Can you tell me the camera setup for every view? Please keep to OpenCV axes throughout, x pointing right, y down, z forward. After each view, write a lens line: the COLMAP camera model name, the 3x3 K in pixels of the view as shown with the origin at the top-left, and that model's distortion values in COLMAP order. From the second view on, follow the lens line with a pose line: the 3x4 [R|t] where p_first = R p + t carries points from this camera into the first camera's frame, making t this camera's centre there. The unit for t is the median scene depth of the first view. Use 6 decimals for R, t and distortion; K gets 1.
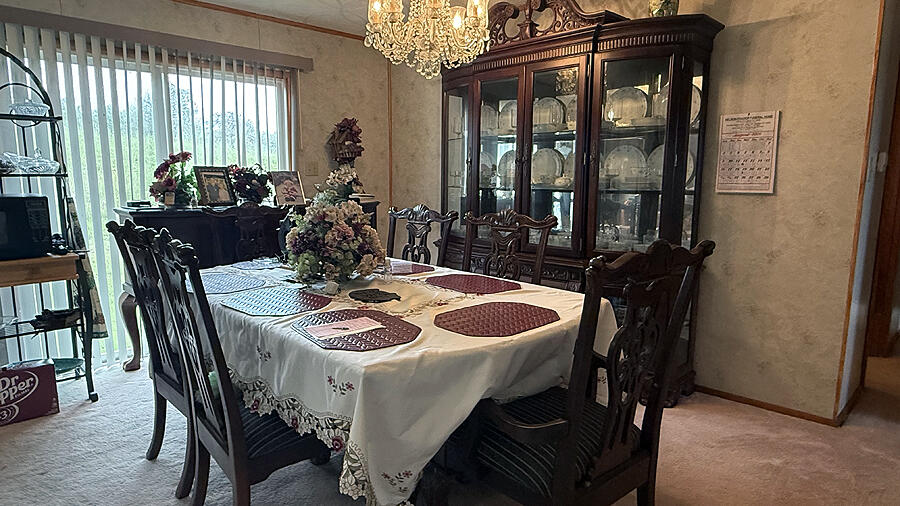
lens RADIAL K [[530.4, 0, 450.0], [0, 530.4, 253.0], [0, 0, 1]] dist [-0.020960, -0.000747]
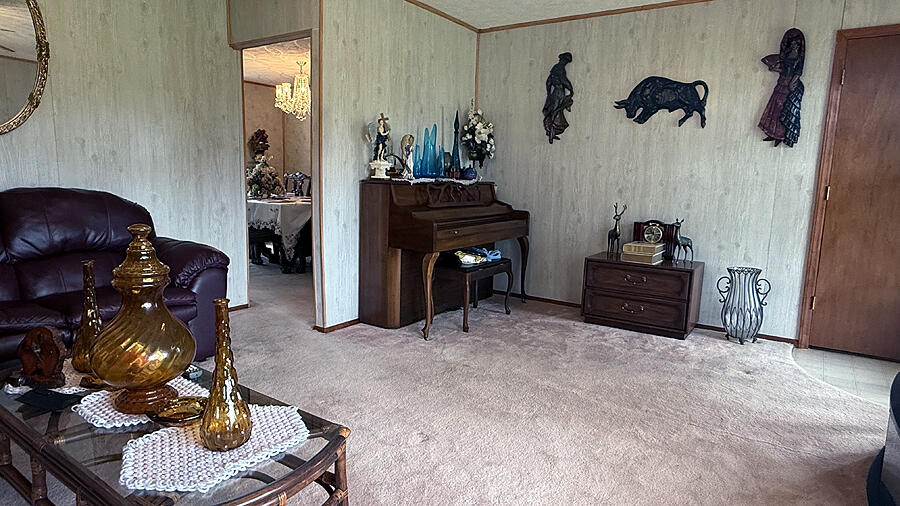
lens RADIAL K [[530.4, 0, 450.0], [0, 530.4, 253.0], [0, 0, 1]] dist [-0.020960, -0.000747]
pose [[0.979600, -0.005384, 0.200884, 0.124209], [0.004293, 0.999974, 0.005869, 0.252078], [-0.200910, -0.004887, 0.979597, -1.393279]]
